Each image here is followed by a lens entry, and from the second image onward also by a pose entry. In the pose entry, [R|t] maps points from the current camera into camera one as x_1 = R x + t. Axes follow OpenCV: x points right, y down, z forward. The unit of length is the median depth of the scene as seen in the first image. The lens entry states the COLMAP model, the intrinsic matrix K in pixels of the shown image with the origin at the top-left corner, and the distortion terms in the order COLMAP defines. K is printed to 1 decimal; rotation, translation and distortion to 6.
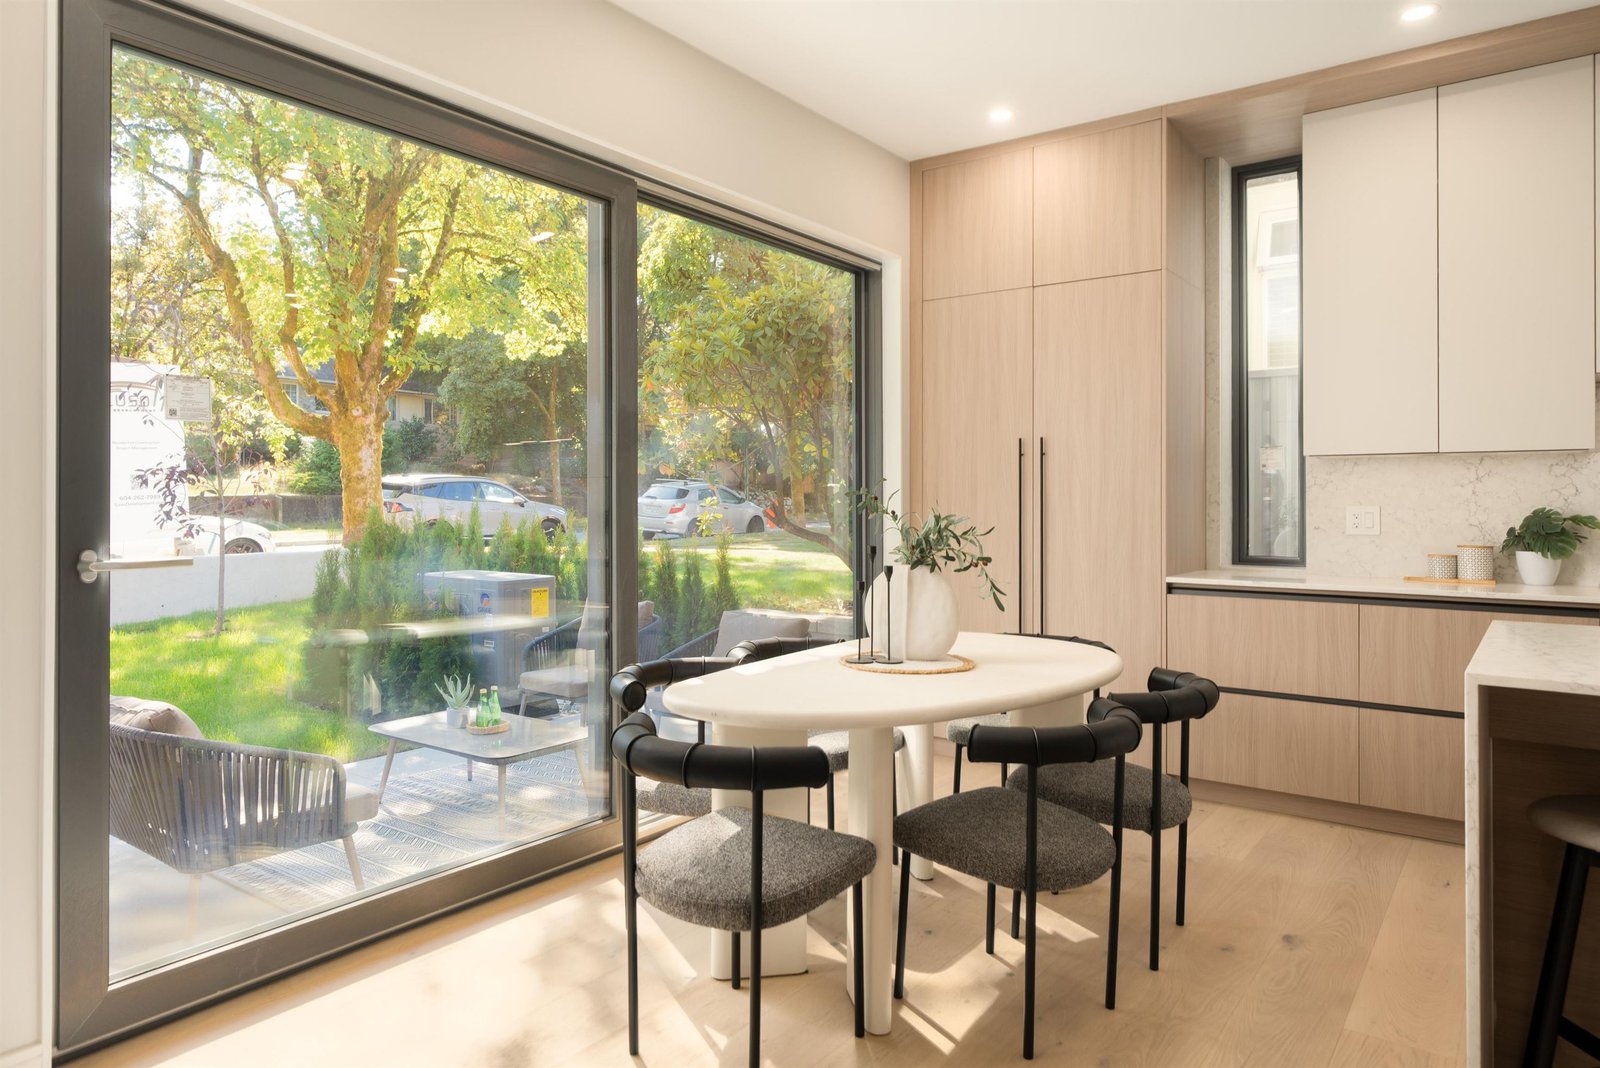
lens RADIAL K [[1013.3, 0, 769.6], [0, 1013.3, 496.4], [0, 0, 1]] dist [-0.002921, 0.002117]
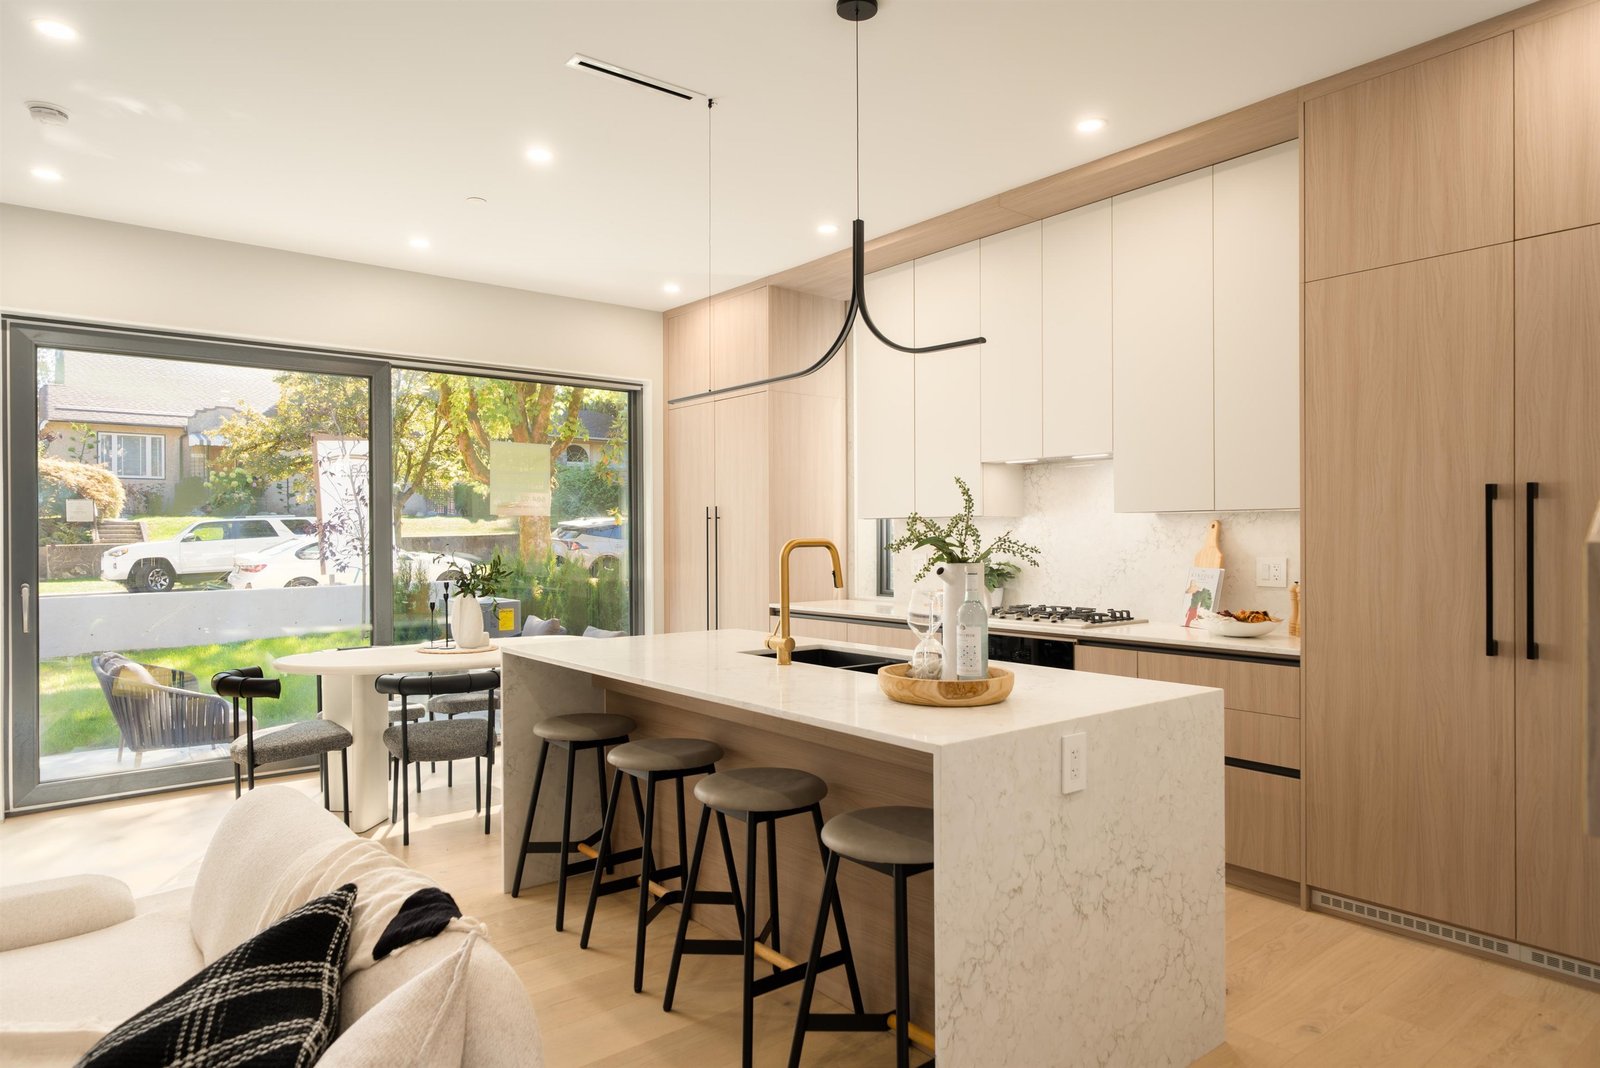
lens RADIAL K [[937.3, 0, 797.8], [0, 937.3, 538.6], [0, 0, 1]] dist [0.006393, -0.002045]
pose [[0.975950, -0.006403, -0.217900, 0.700206], [0.008352, 0.999933, 0.008022, -0.022757], [0.217834, -0.009649, 0.975938, -0.289678]]
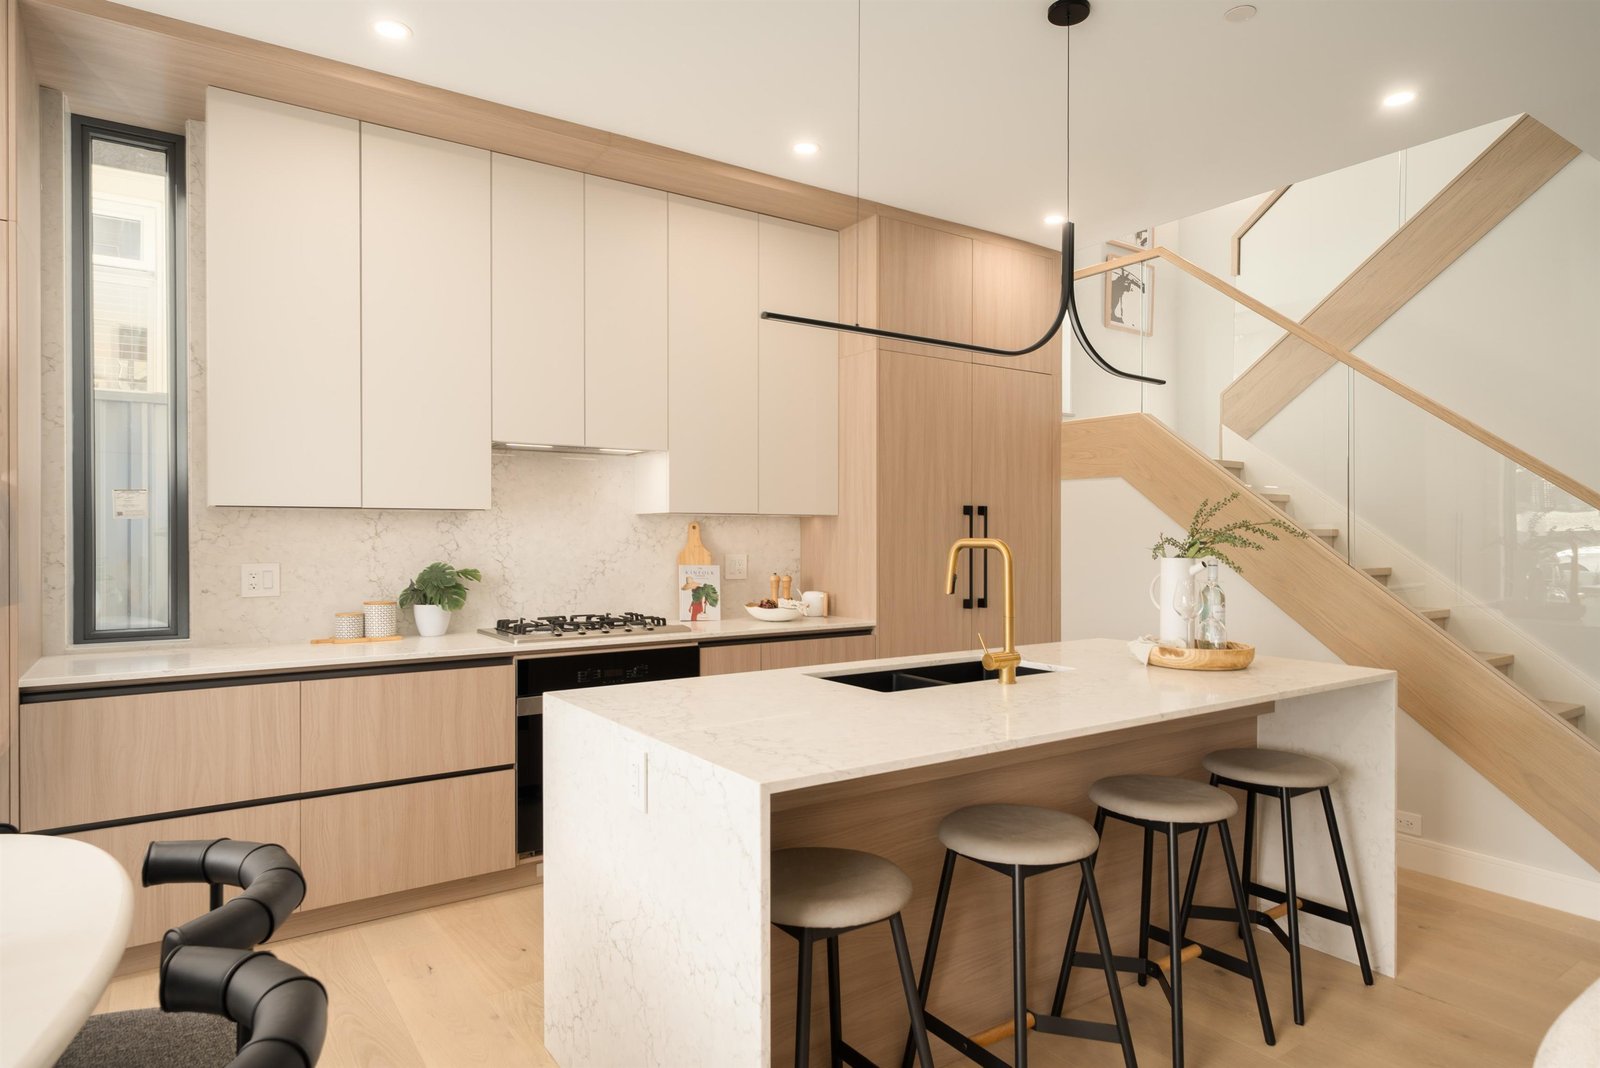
lens RADIAL K [[937.3, 0, 785.5], [0, 937.3, 536.6], [0, 0, 1]] dist [0.006393, -0.002045]
pose [[0.300246, -0.006656, 0.953839, -0.053717], [-0.004819, 0.999952, 0.008495, -0.023096], [-0.953850, -0.007147, 0.300199, 0.320140]]
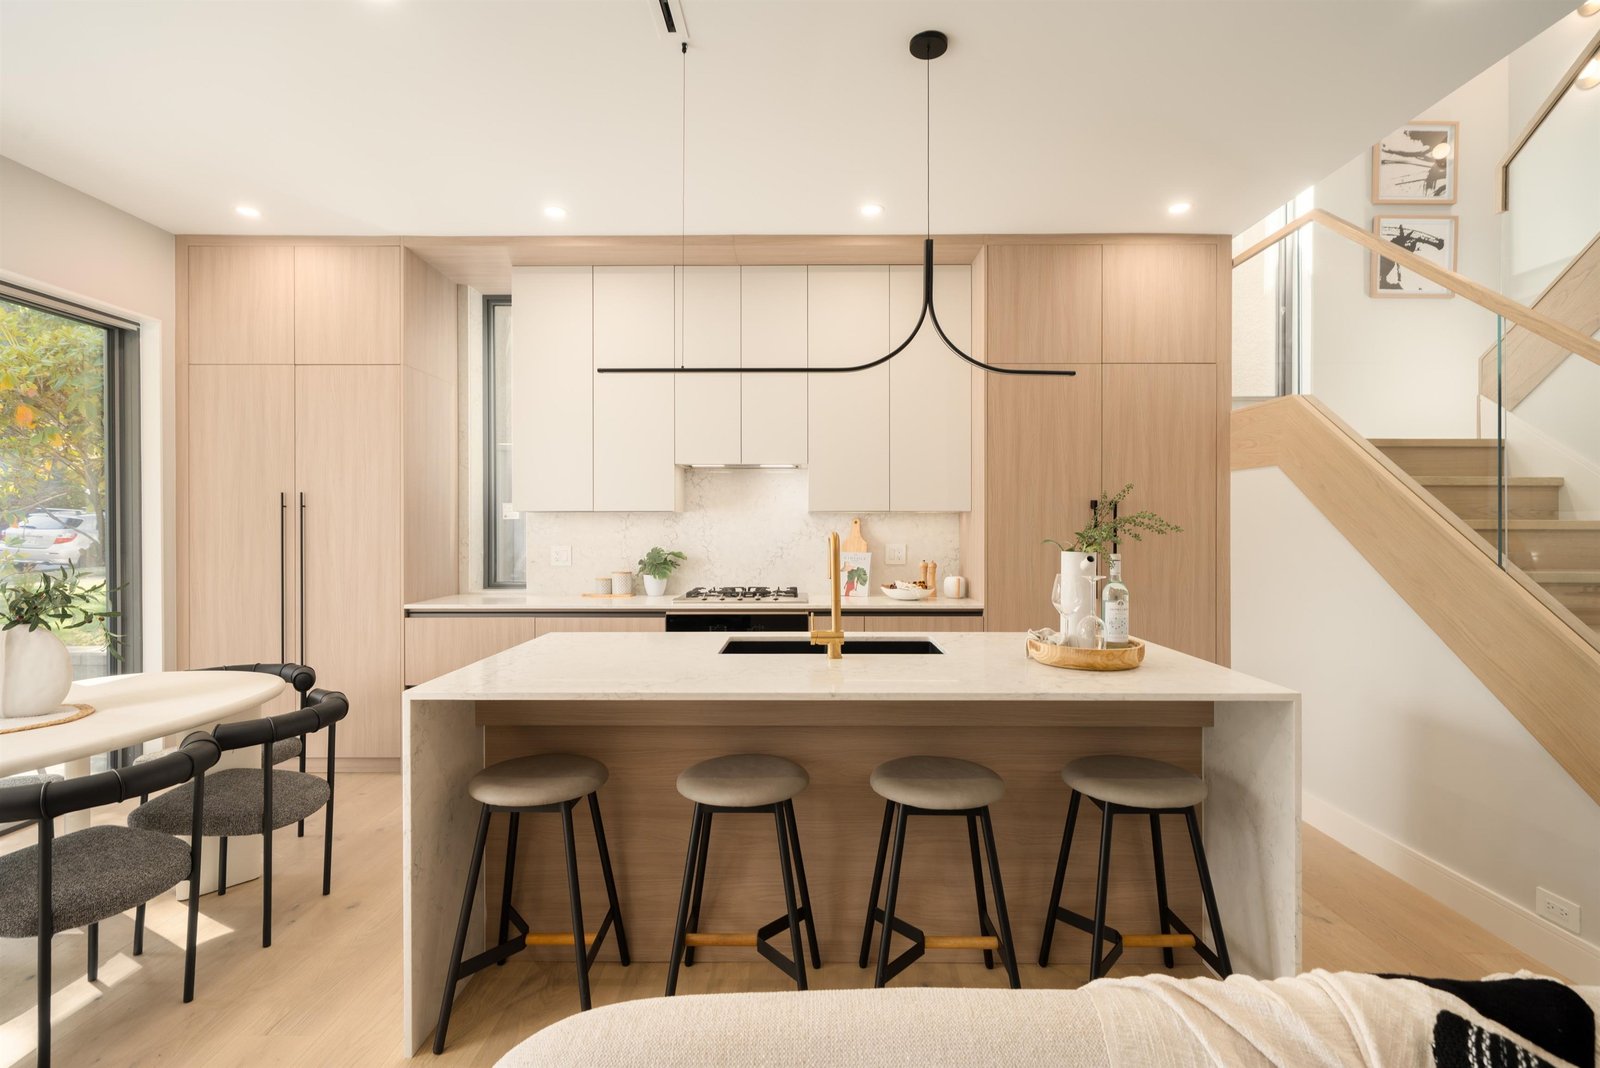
lens RADIAL K [[751.8, 0, 806.0], [0, 751.8, 526.4], [0, 0, 1]] dist [0.001432, 0.001935]
pose [[0.794314, -0.003993, 0.607494, 0.210451], [0.000318, 0.999981, 0.006157, -0.024694], [-0.607507, -0.004697, 0.794300, -0.064058]]
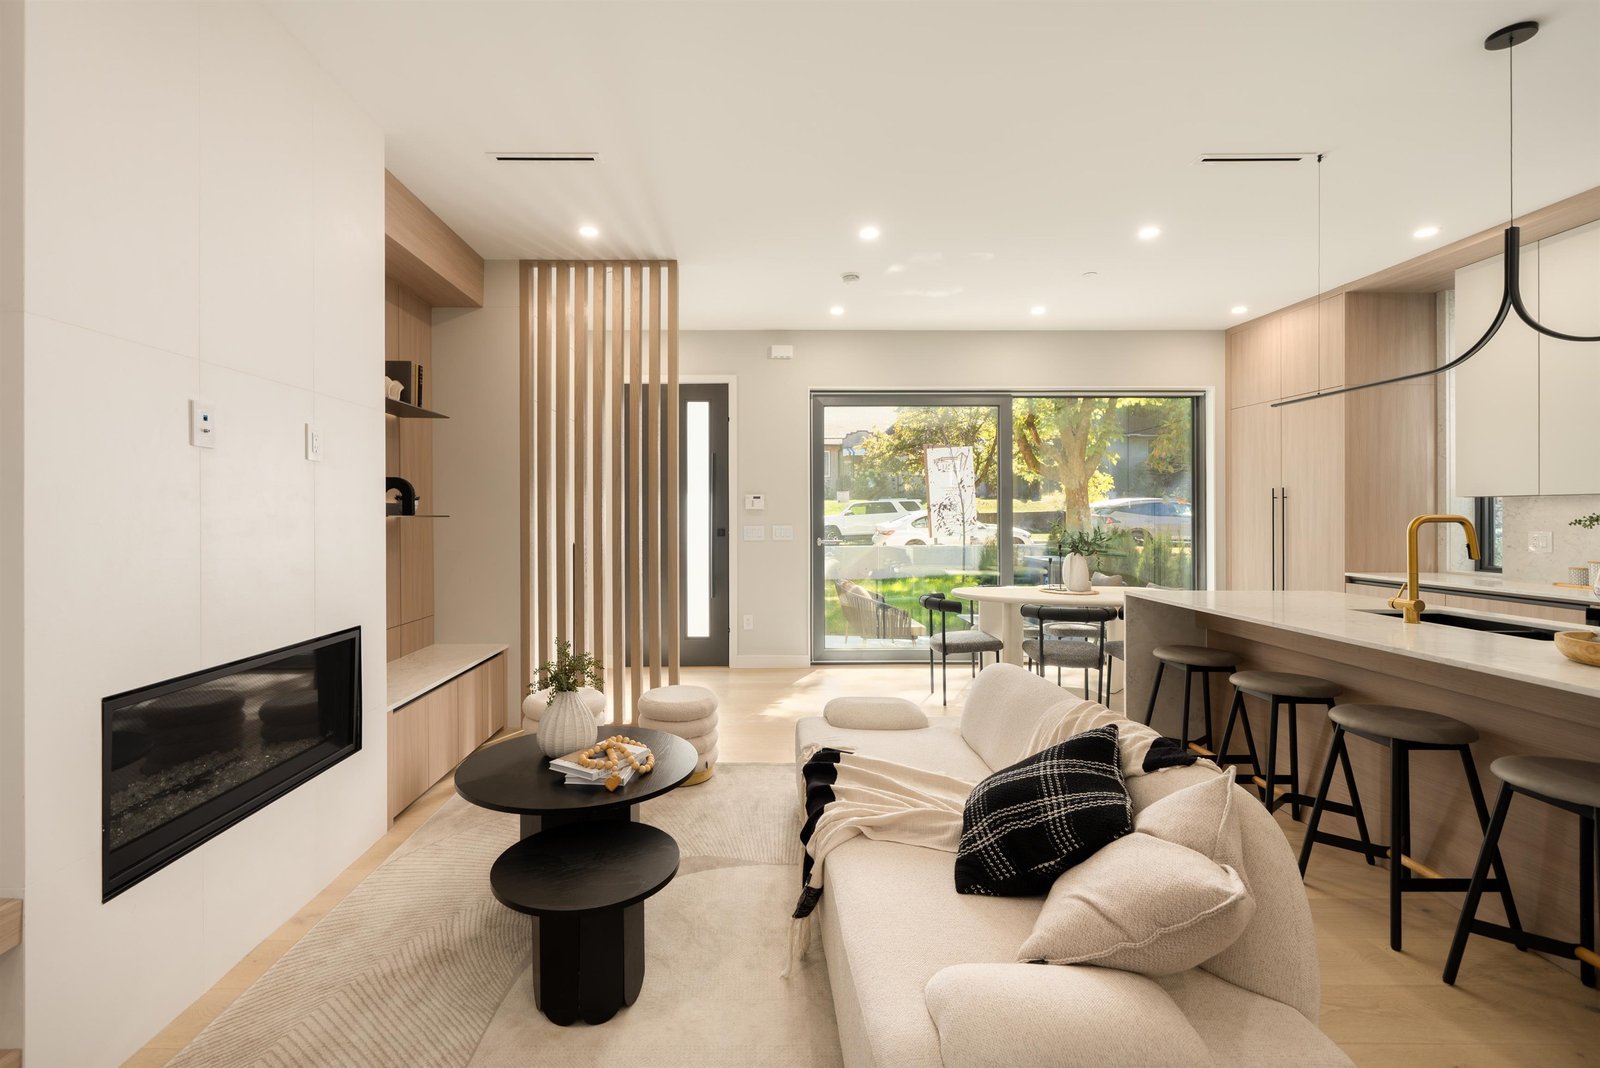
lens RADIAL K [[693.0, 0, 778.7], [0, 693.0, 515.4], [0, 0, 1]] dist [0.007295, 0.000449]
pose [[0.638409, -0.001262, -0.769696, 0.654585], [0.007169, 0.999965, 0.004306, -0.023742], [0.769664, -0.008267, 0.638396, -0.418517]]
